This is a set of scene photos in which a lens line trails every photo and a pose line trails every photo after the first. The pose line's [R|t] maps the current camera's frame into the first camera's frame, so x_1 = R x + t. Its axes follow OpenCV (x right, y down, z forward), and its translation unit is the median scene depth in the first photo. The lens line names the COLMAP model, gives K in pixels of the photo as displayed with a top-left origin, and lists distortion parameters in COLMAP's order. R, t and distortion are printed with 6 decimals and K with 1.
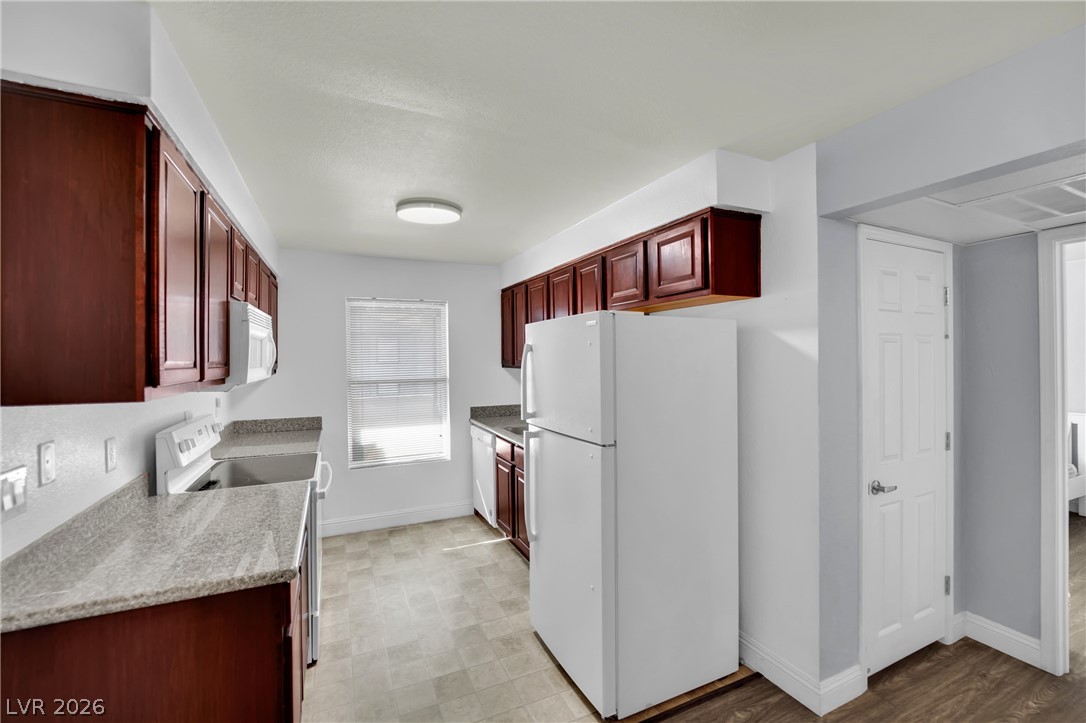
lens RADIAL K [[448.4, 0, 551.2], [0, 448.4, 353.1], [0, 0, 1]] dist [-0.014568, -0.000213]
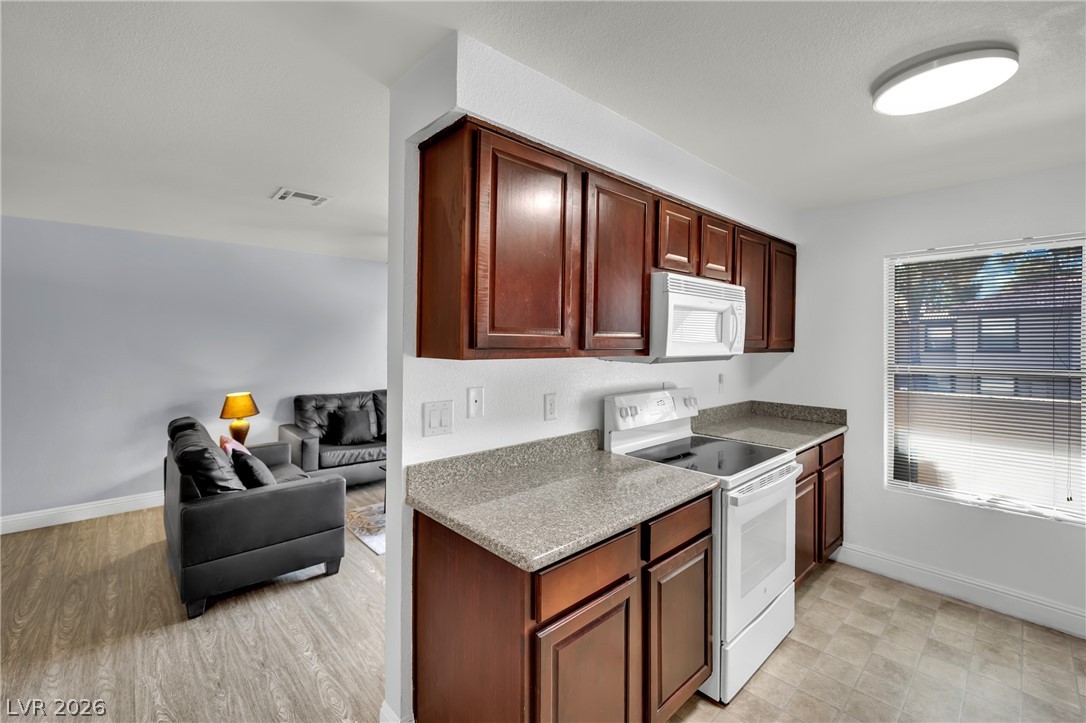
lens RADIAL K [[463.8, 0, 545.4], [0, 463.8, 325.6], [0, 0, 1]] dist [-0.037813, 0.008789]
pose [[0.289389, -0.025247, -0.956879, 0.109175], [0.000107, 0.999653, -0.026343, 0.016116], [0.957212, 0.007521, 0.289291, 0.266141]]
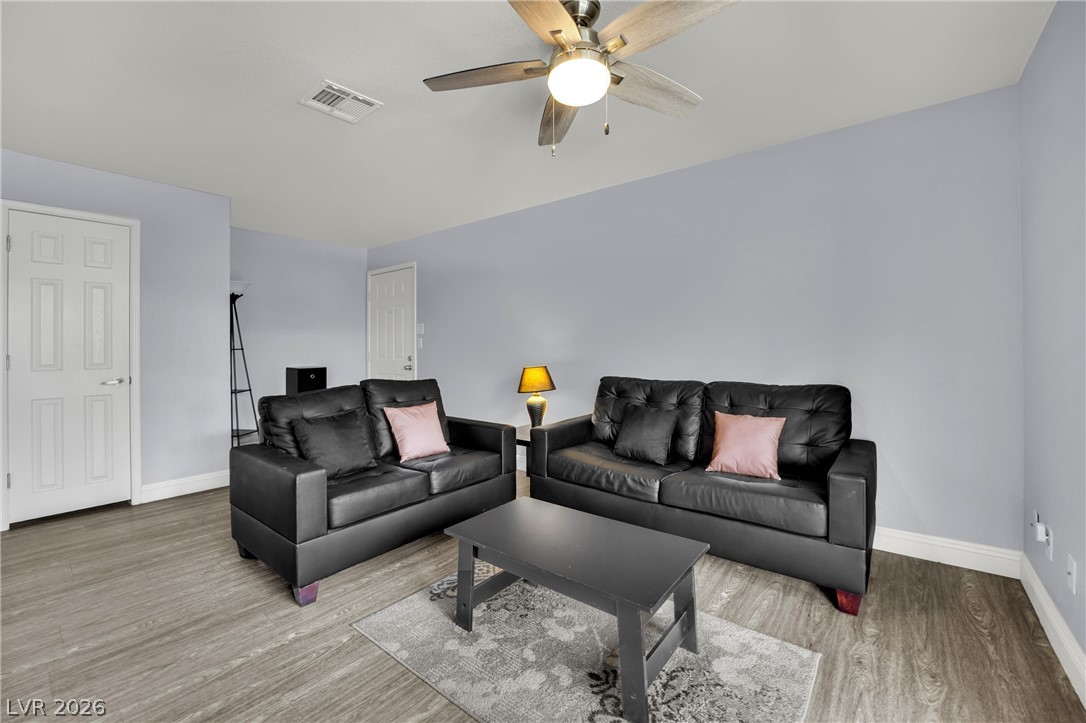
lens RADIAL K [[449.3, 0, 543.9], [0, 449.3, 356.0], [0, 0, 1]] dist [-0.018177, 0.000029]
pose [[-0.907107, 0.028404, -0.419941, -0.787977], [0.018490, 0.999446, 0.027662, 0.102261], [0.420495, 0.017327, -0.907130, 0.759178]]
